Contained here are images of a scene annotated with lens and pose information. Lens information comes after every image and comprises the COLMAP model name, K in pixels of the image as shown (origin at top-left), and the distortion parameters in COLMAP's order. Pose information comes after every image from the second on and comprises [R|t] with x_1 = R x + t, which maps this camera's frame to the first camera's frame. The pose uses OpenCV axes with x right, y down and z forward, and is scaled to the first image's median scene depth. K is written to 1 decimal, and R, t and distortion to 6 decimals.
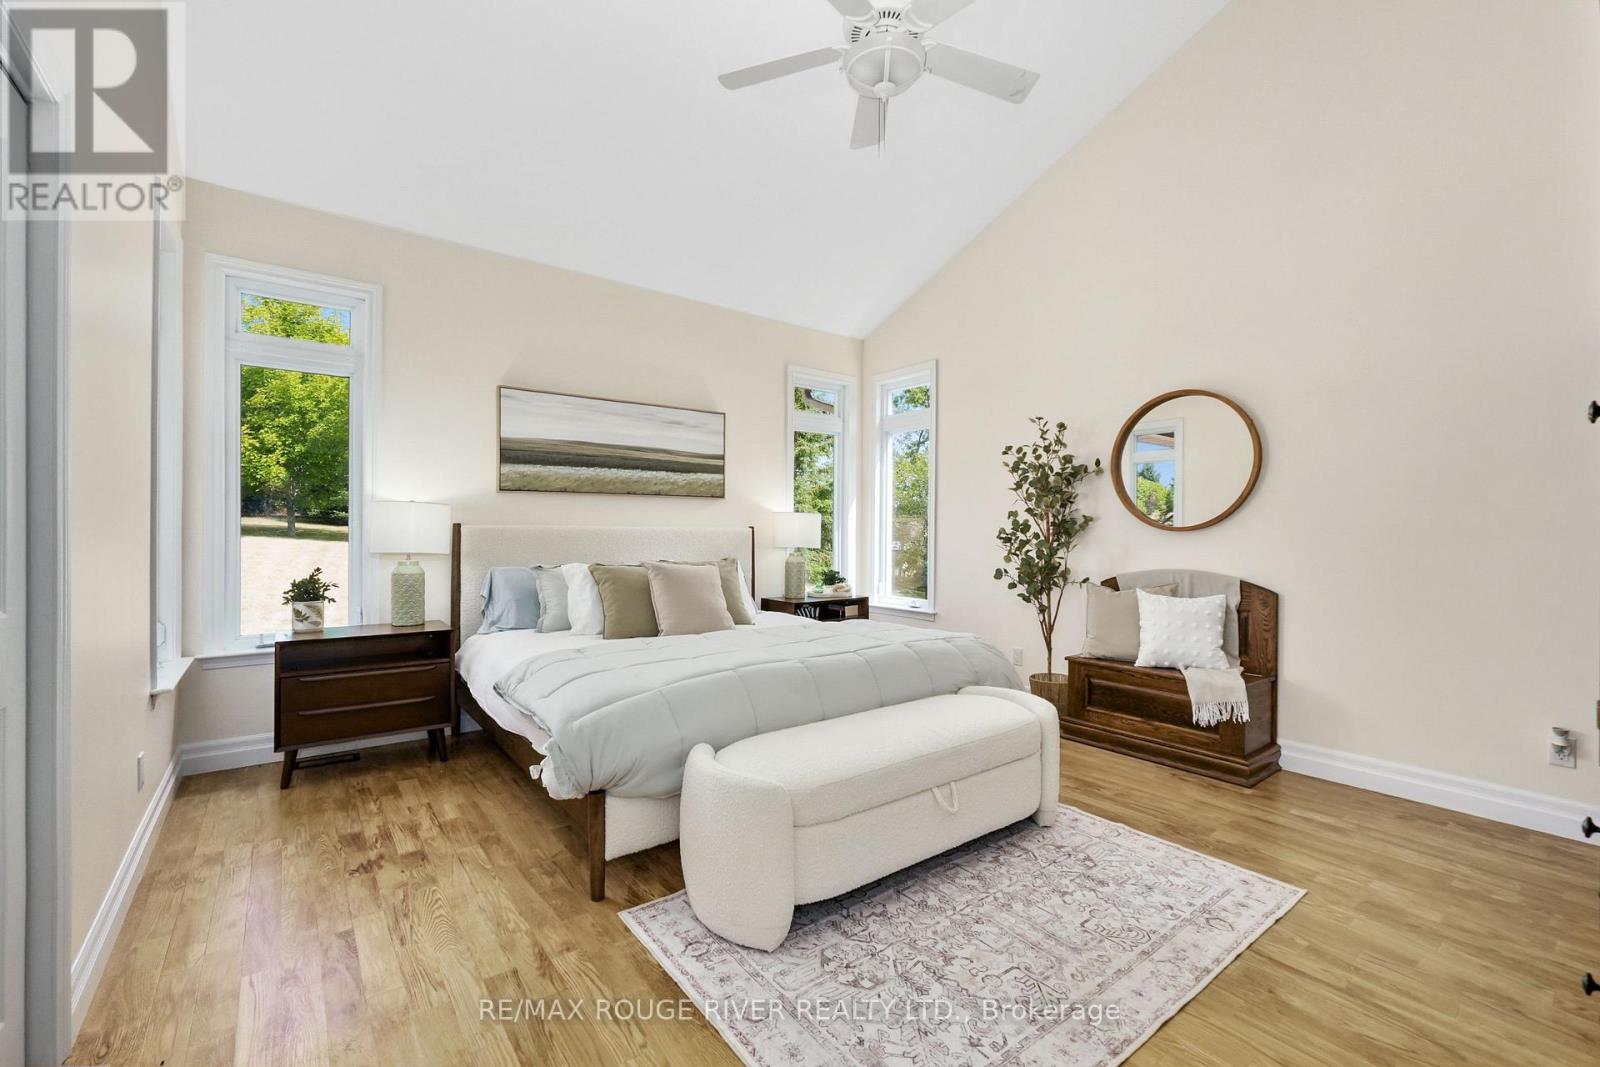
lens RADIAL K [[680.3, 0, 800.6], [0, 680.3, 531.8], [0, 0, 1]] dist [-0.000013, 0.000277]
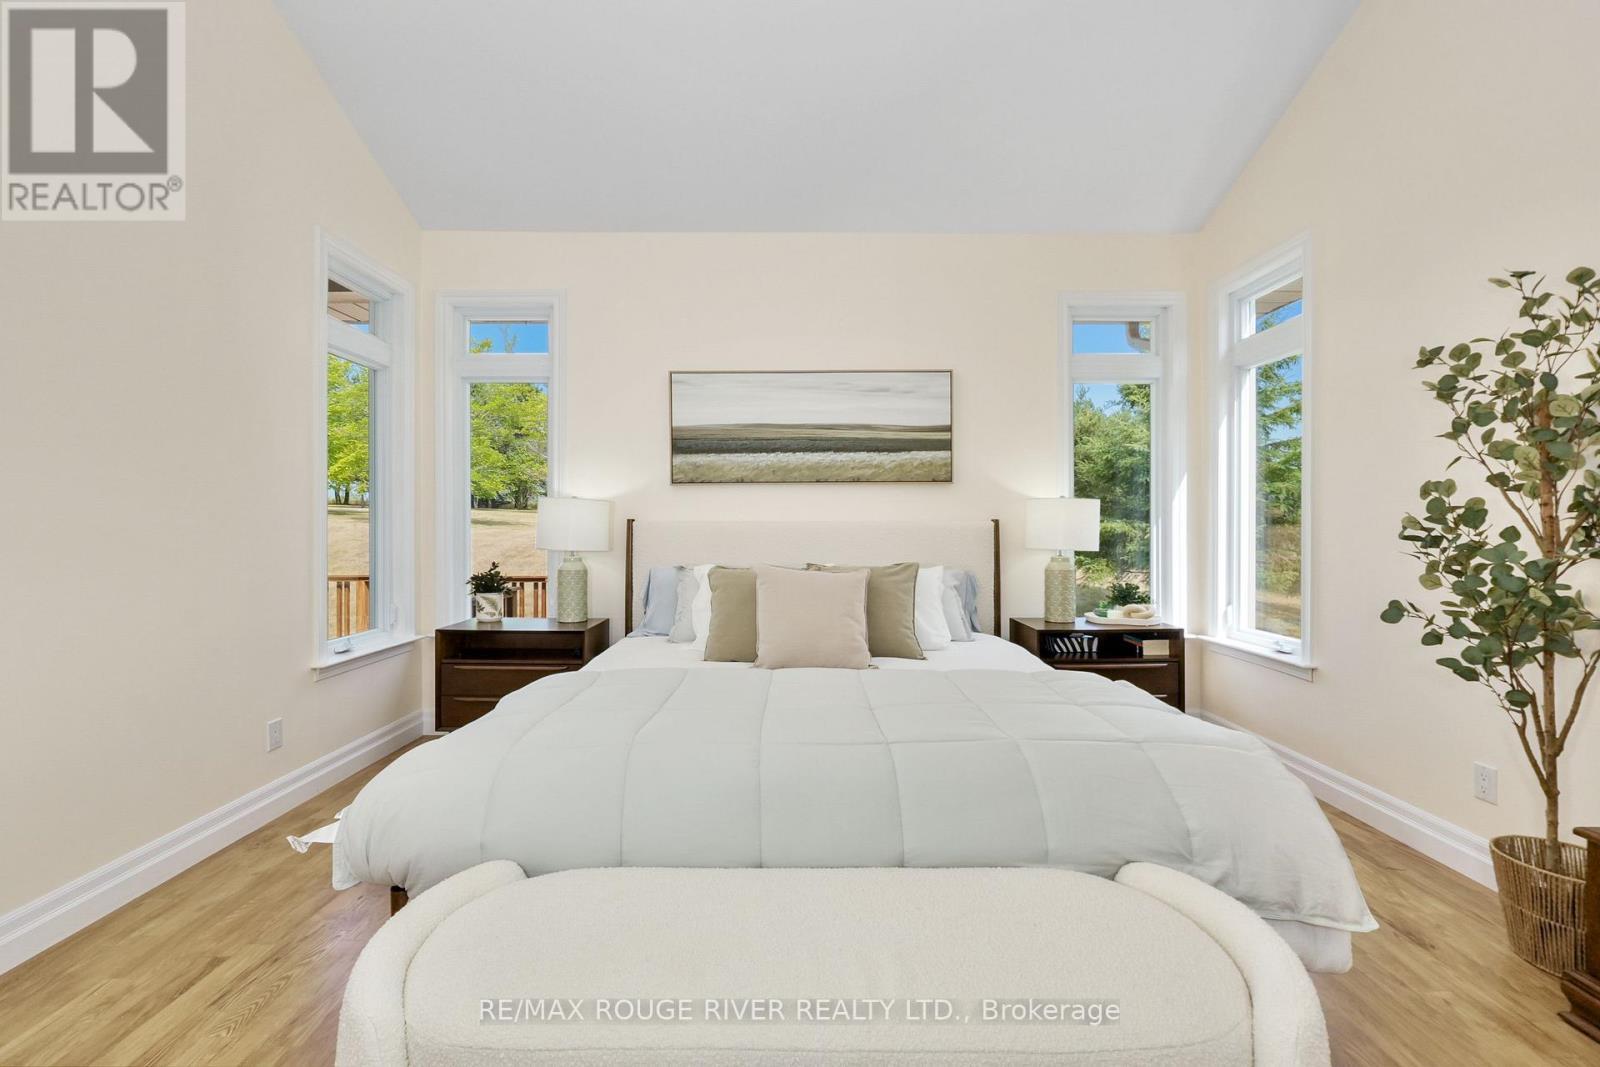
lens RADIAL K [[671.7, 0, 797.8], [0, 671.7, 525.5], [0, 0, 1]] dist [-0.002126, 0.000735]
pose [[0.791519, -0.004673, -0.611127, 0.242599], [0.003375, 0.999989, -0.003275, 0.000414], [0.611135, 0.000529, 0.791526, 0.352602]]
